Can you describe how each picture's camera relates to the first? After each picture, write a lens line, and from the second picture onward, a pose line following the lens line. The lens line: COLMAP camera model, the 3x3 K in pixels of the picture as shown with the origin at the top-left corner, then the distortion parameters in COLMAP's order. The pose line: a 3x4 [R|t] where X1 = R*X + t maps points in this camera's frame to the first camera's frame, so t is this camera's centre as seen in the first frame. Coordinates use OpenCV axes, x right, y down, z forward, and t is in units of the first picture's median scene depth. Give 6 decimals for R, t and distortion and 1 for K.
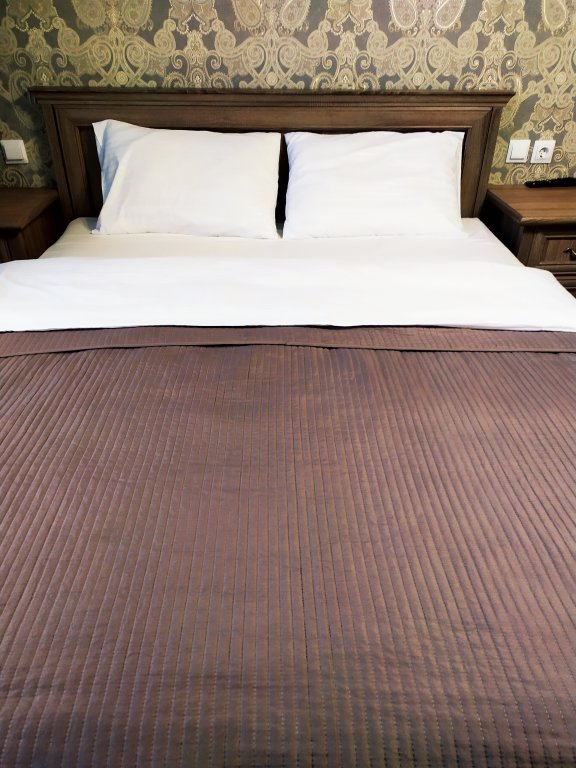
lens RADIAL K [[589.4, 0, 287.9], [0, 589.4, 386.3], [0, 0, 1]] dist [0.029456, 0.004622]
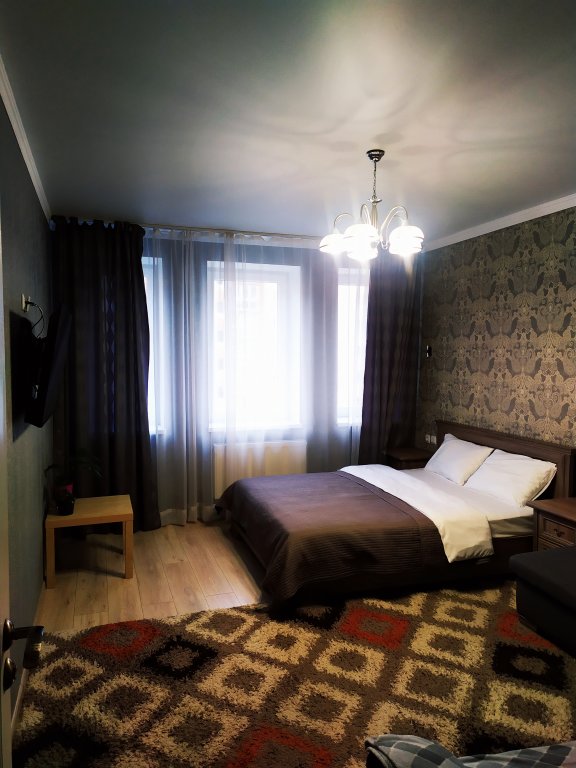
lens RADIAL K [[589.4, 0, 288.7], [0, 589.4, 384.5], [0, 0, 1]] dist [0.029456, 0.004622]
pose [[0.222306, 0.031399, -0.974471, 1.842777], [-0.602854, 0.789940, -0.112076, 0.101040], [0.766255, 0.612379, 0.194538, -0.179589]]
